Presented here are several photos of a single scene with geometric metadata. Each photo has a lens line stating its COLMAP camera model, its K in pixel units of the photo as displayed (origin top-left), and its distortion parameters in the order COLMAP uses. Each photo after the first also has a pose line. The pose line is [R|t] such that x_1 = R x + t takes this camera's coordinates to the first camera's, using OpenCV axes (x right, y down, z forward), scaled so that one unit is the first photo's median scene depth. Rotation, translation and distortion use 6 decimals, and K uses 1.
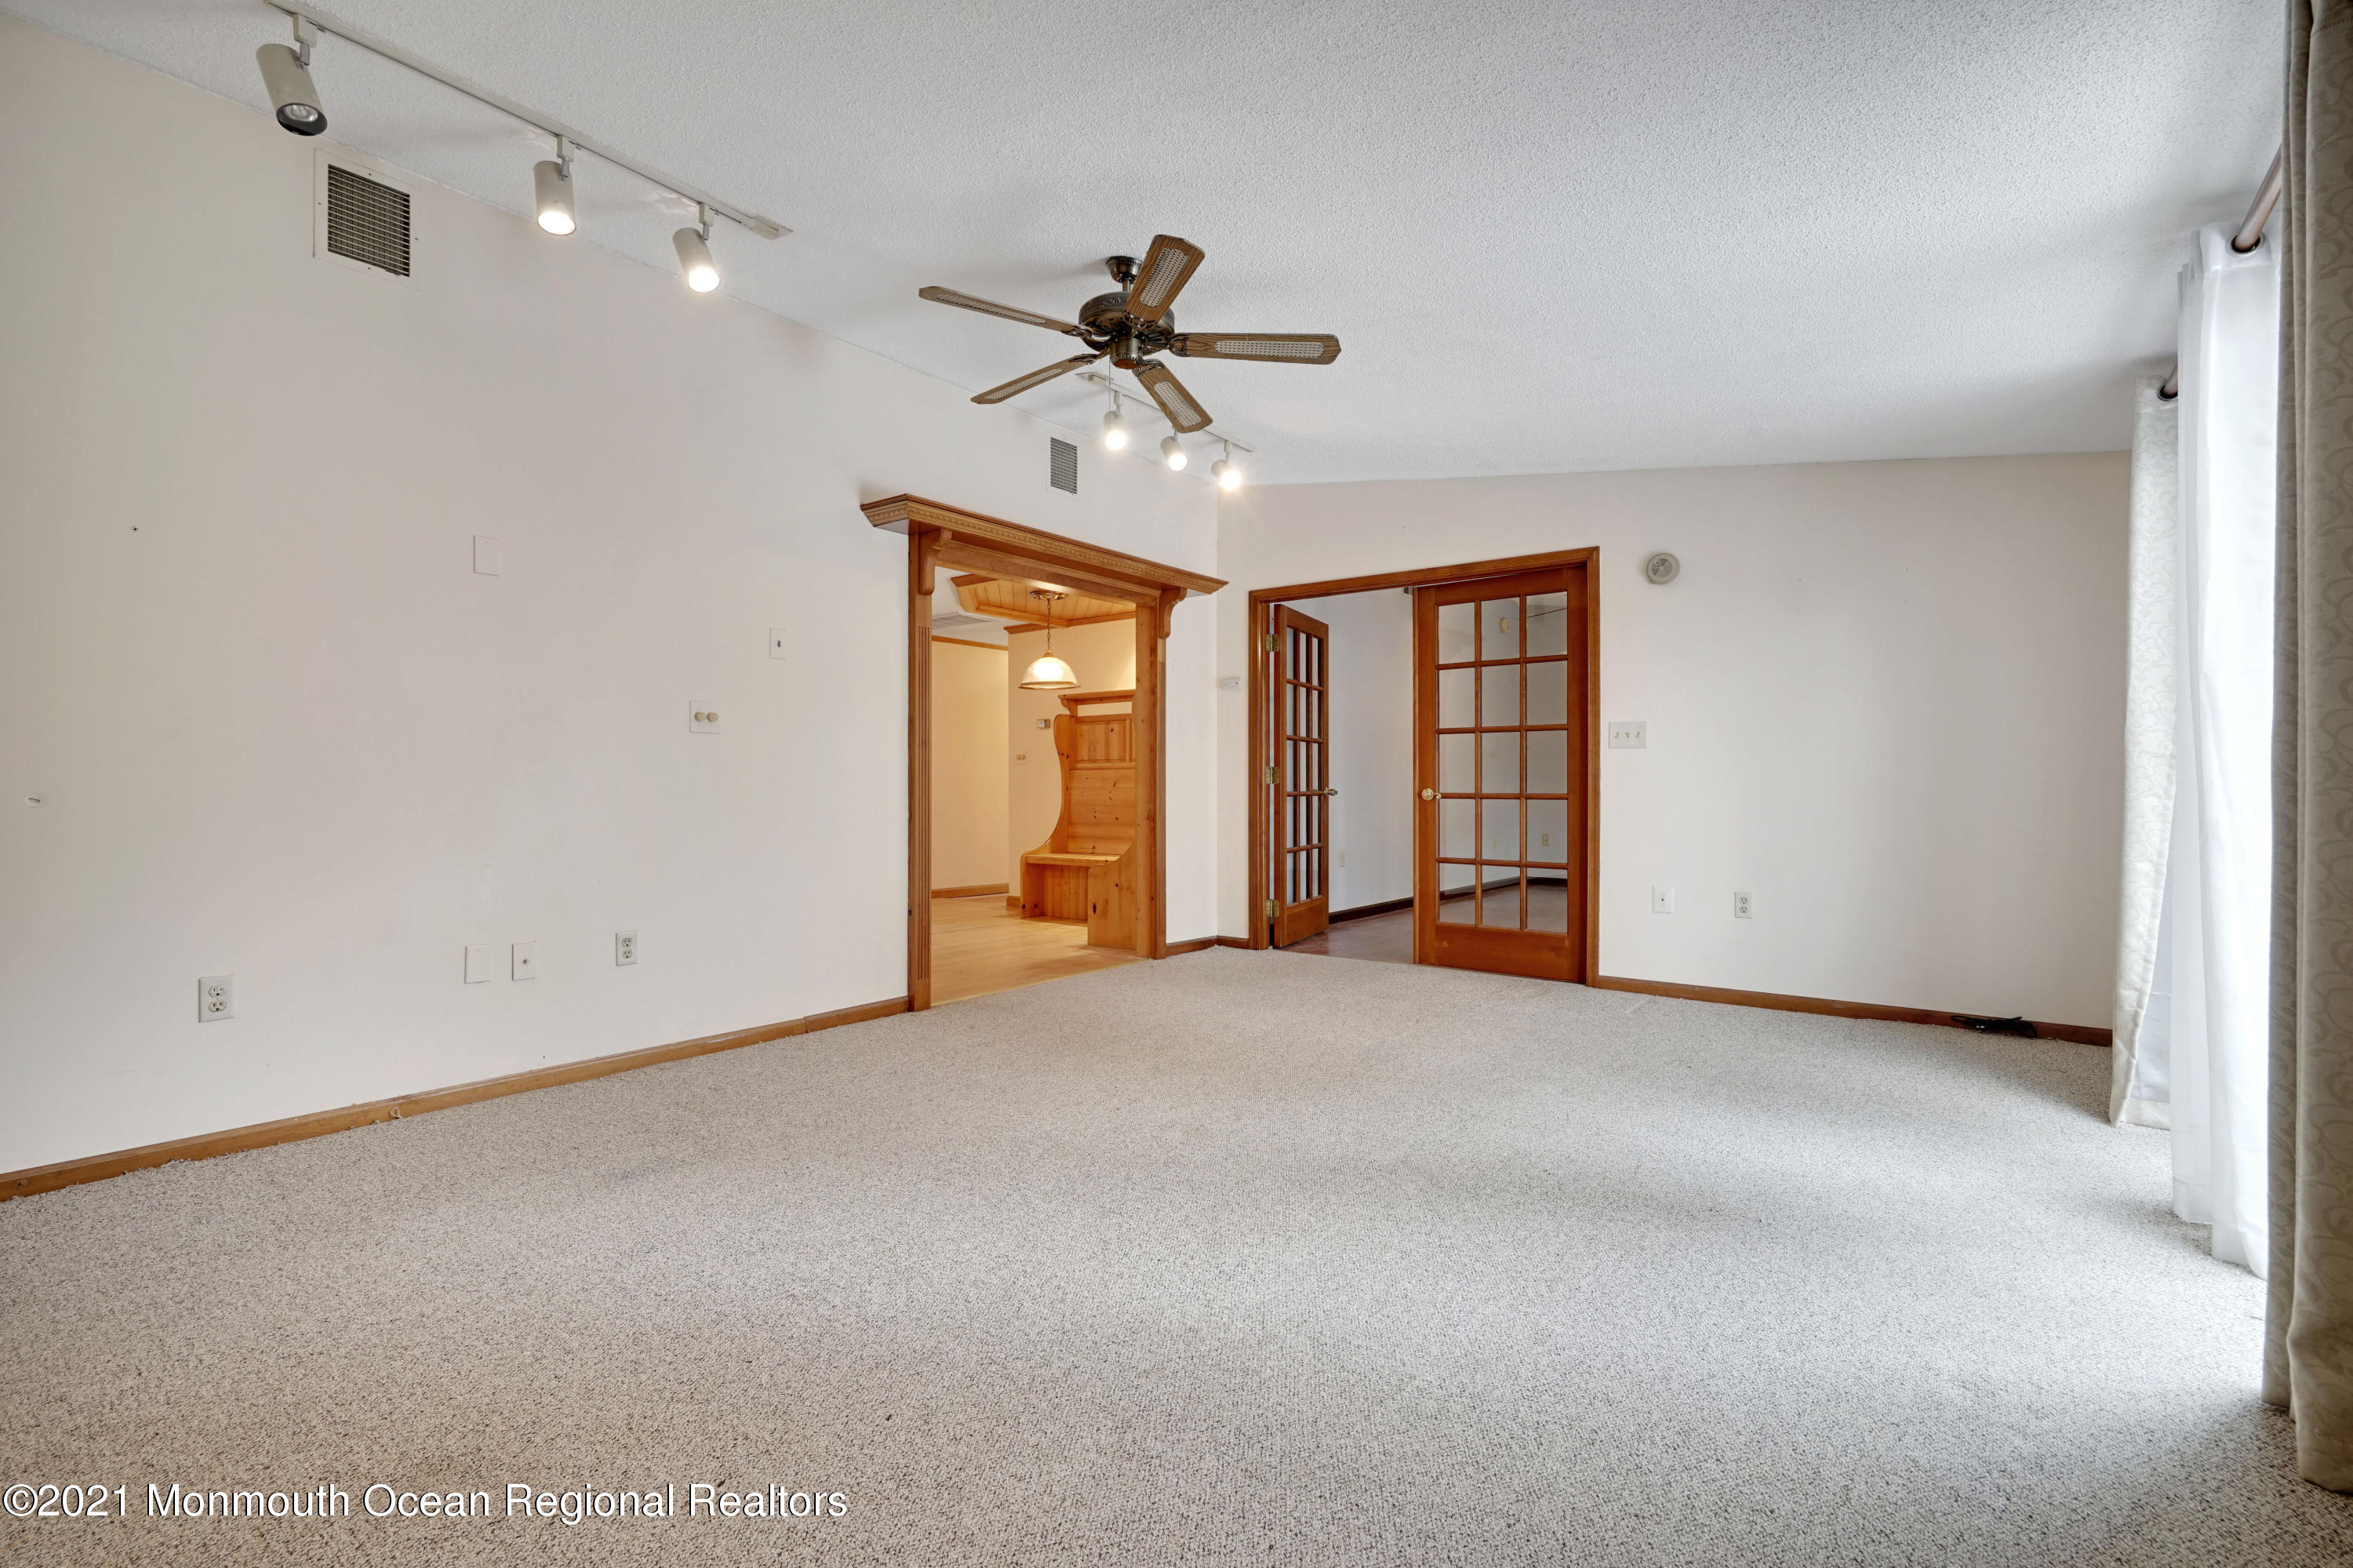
lens RADIAL K [[1056.4, 0, 1180.8], [0, 1056.4, 788.7], [0, 0, 1]] dist [-0.004794, 0.001295]
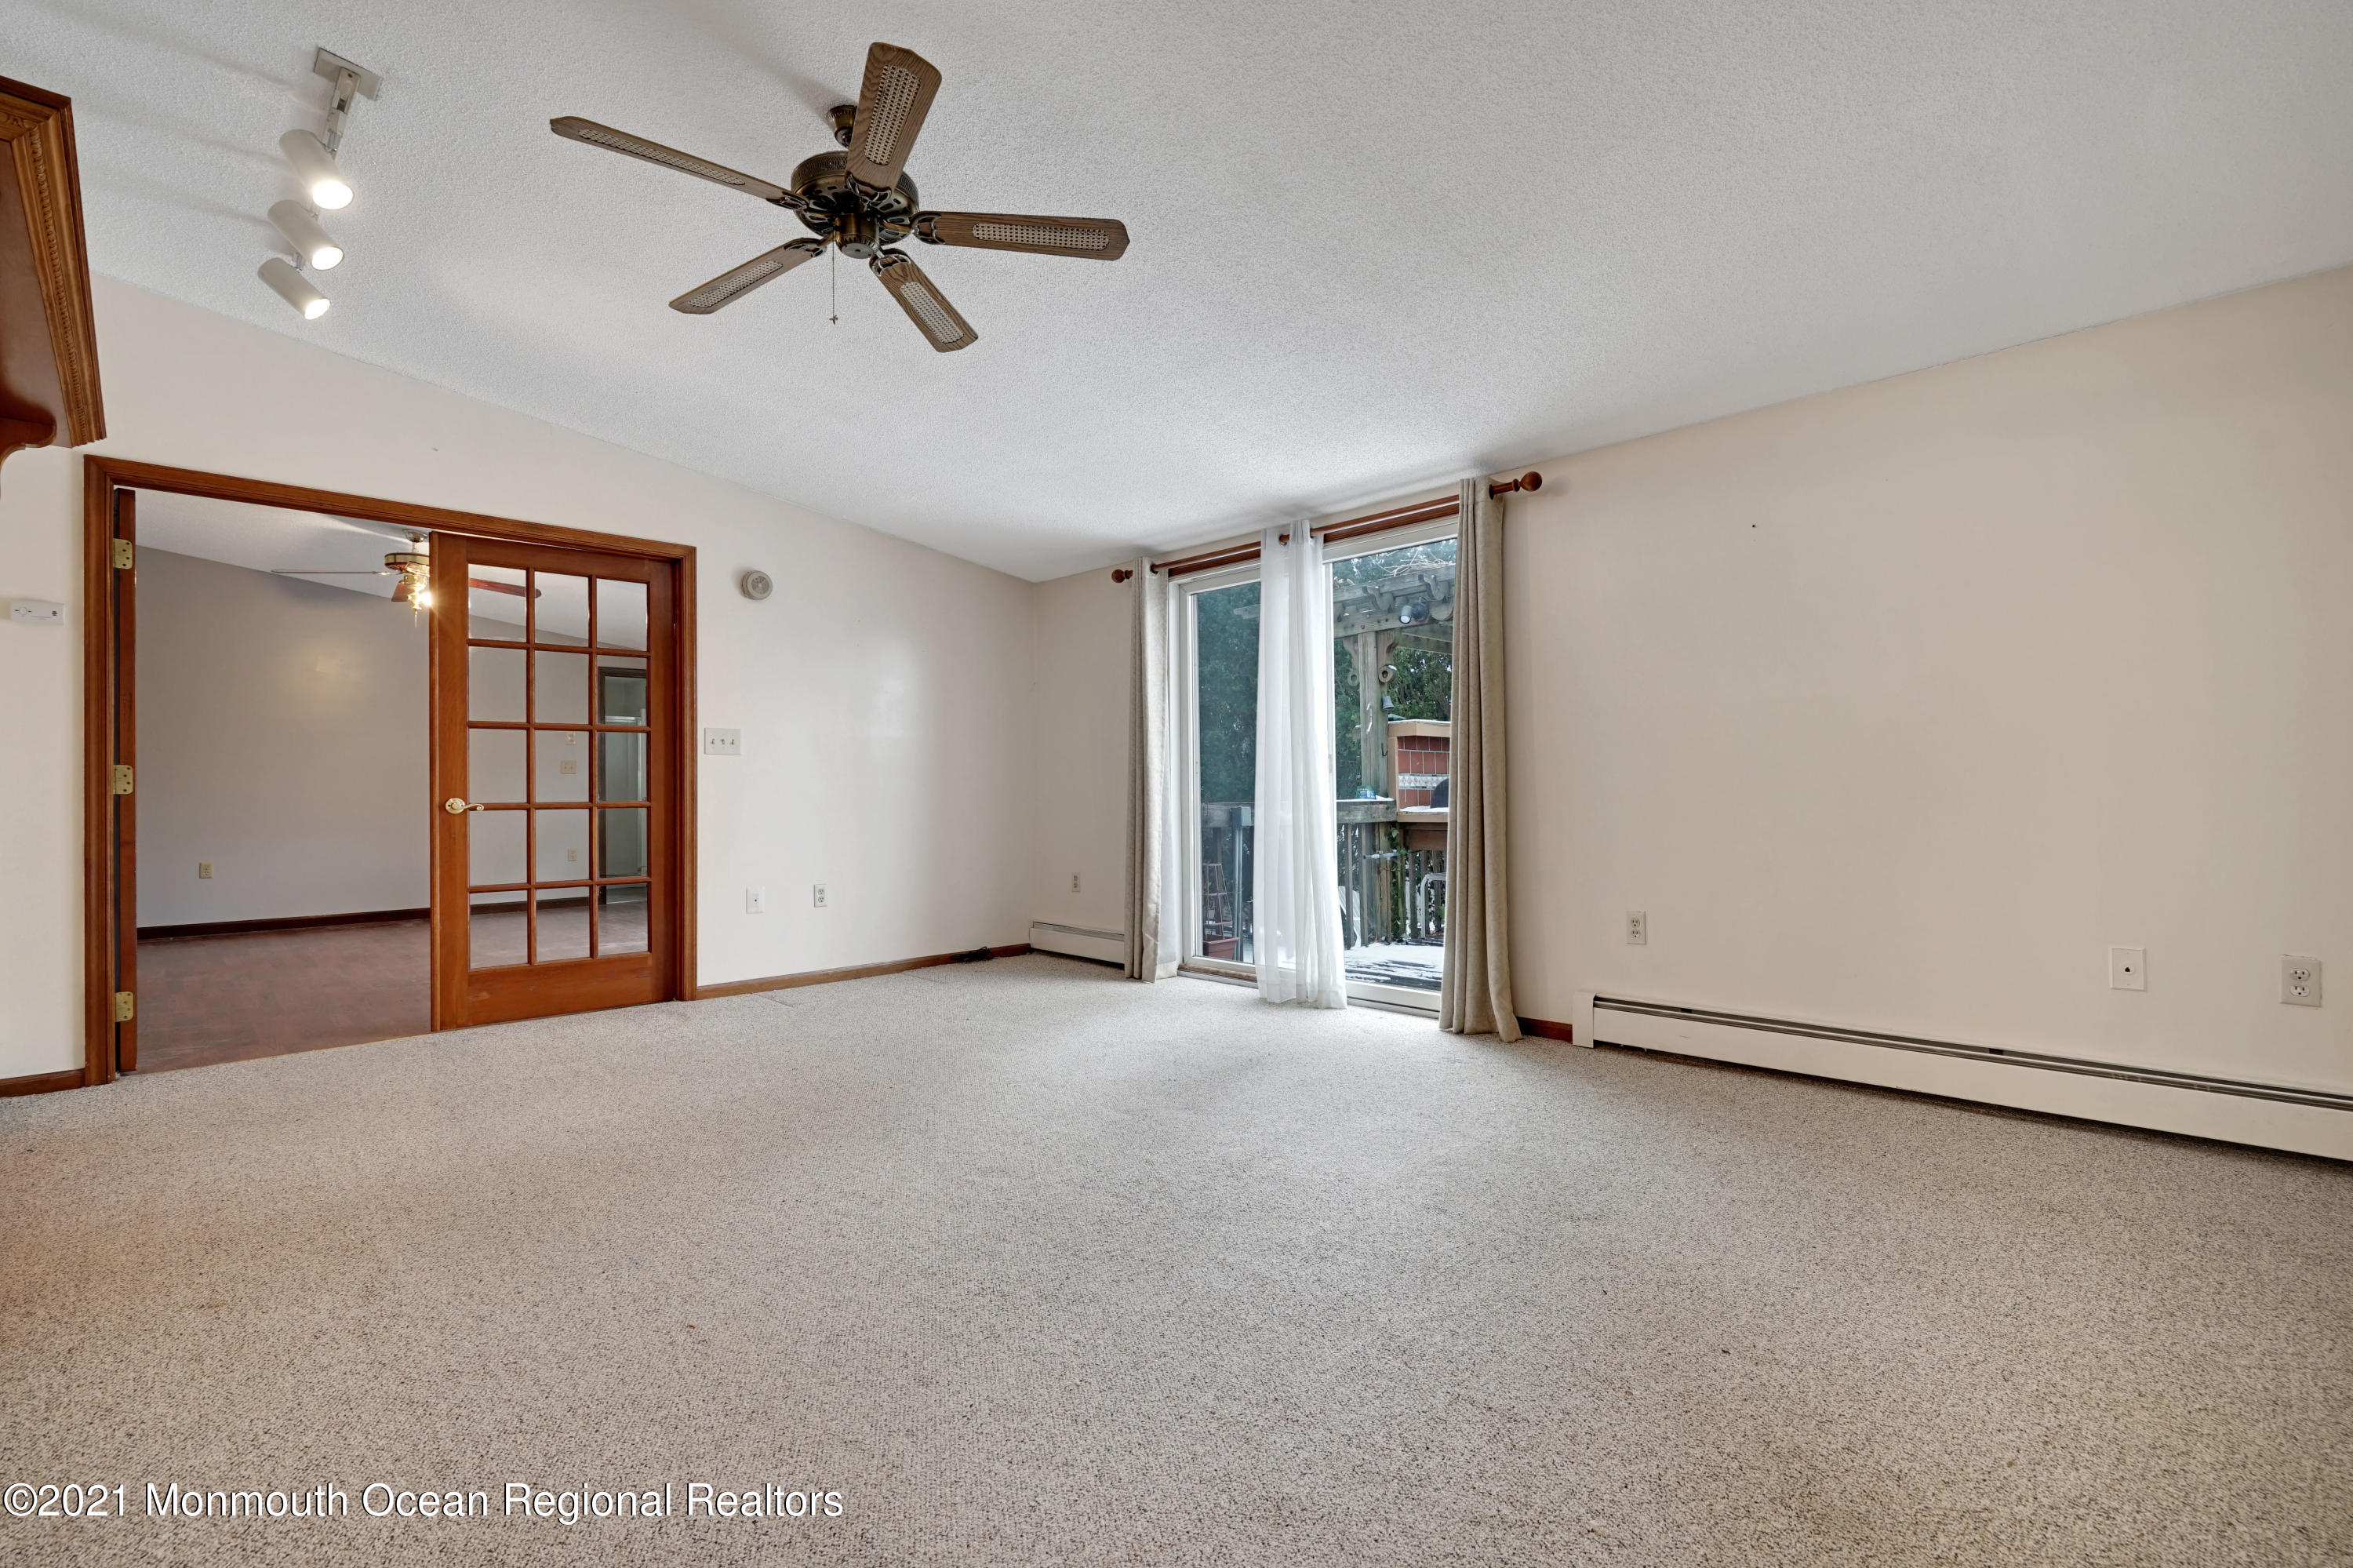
lens RADIAL K [[1056.4, 0, 1172.0], [0, 1056.4, 788.5], [0, 0, 1]] dist [-0.004794, 0.001295]
pose [[0.150236, -0.000481, 0.988650, -0.494930], [0.011739, 0.999930, -0.001297, 0.000122], [-0.988581, 0.011801, 0.150231, 0.410403]]
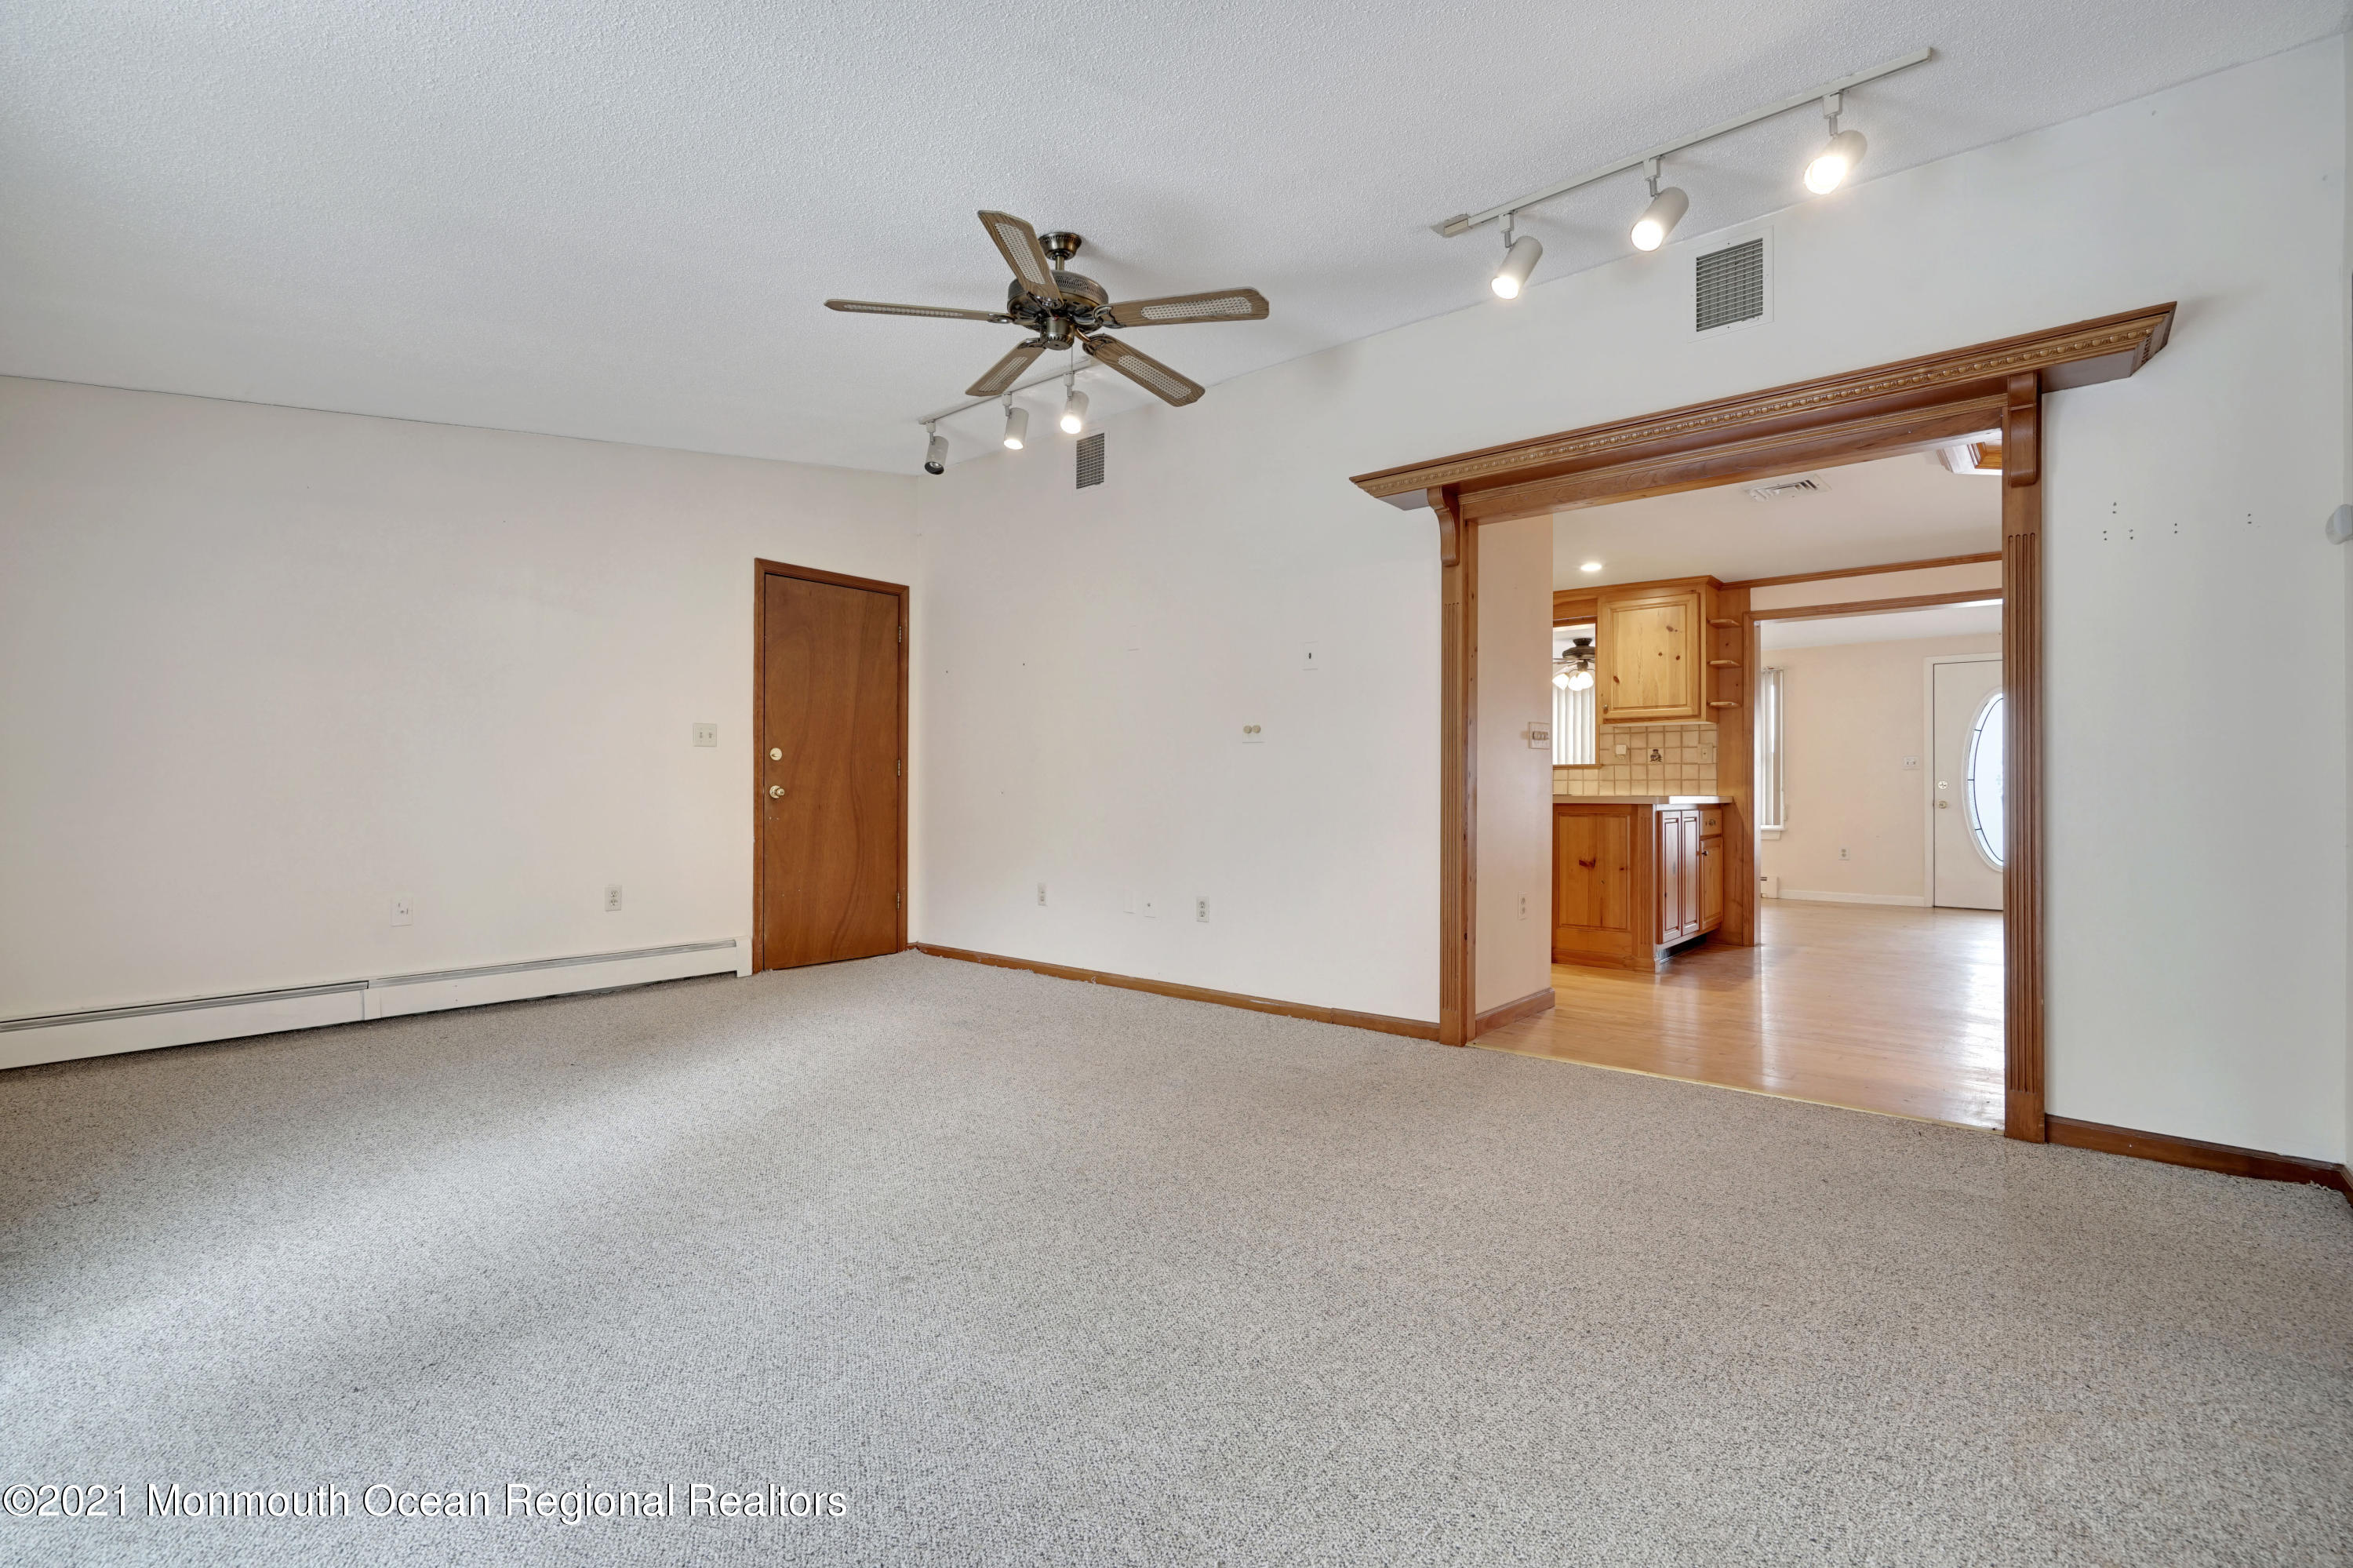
lens RADIAL K [[1056.4, 0, 1177.2], [0, 1056.4, 784.8], [0, 0, 1]] dist [-0.004794, 0.001295]
pose [[-0.057161, -0.005921, -0.998347, 0.562346], [-0.006660, 0.999962, -0.005549, 0.001847], [0.998343, 0.006332, -0.057198, 0.730287]]
